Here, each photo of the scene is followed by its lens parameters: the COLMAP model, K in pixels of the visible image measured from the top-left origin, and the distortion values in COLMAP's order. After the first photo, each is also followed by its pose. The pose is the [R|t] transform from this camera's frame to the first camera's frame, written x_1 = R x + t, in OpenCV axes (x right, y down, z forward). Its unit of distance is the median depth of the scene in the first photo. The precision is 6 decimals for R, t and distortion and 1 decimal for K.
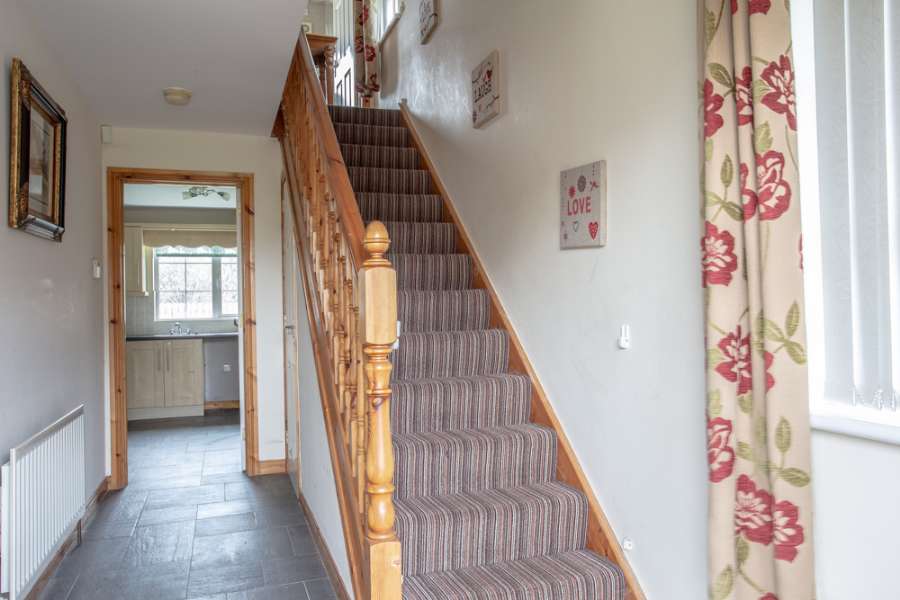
lens RADIAL K [[659.4, 0, 450.0], [0, 659.4, 300.0], [0, 0, 1]] dist [-0.037579, 0.003863]
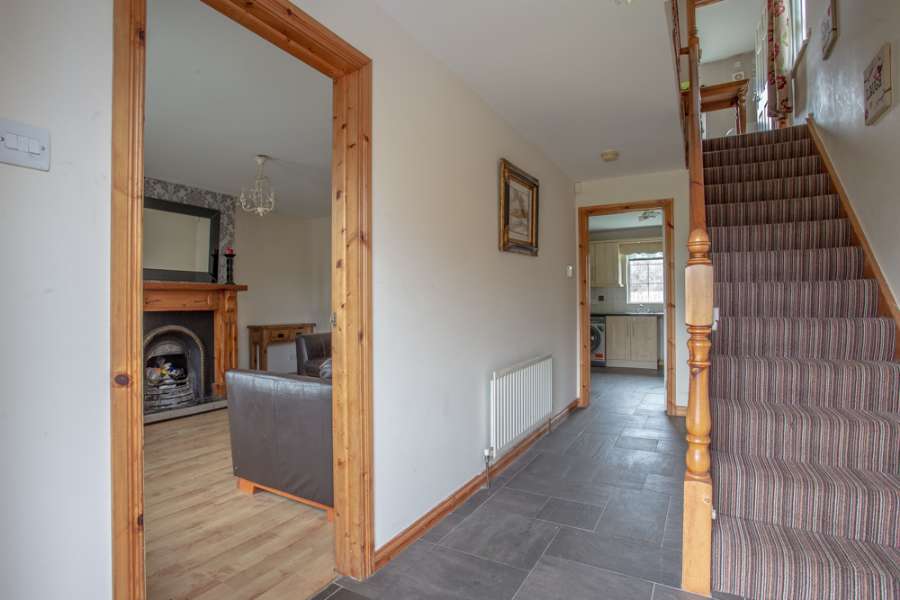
lens RADIAL K [[443.0, 0, 450.0], [0, 443.0, 300.0], [0, 0, 1]] dist [-0.068984, 0.023910]
pose [[0.656242, 0.013755, -0.754425, 0.094881], [0.004793, 0.999738, 0.022396, -0.001355], [0.754536, -0.018313, 0.656004, 0.043863]]
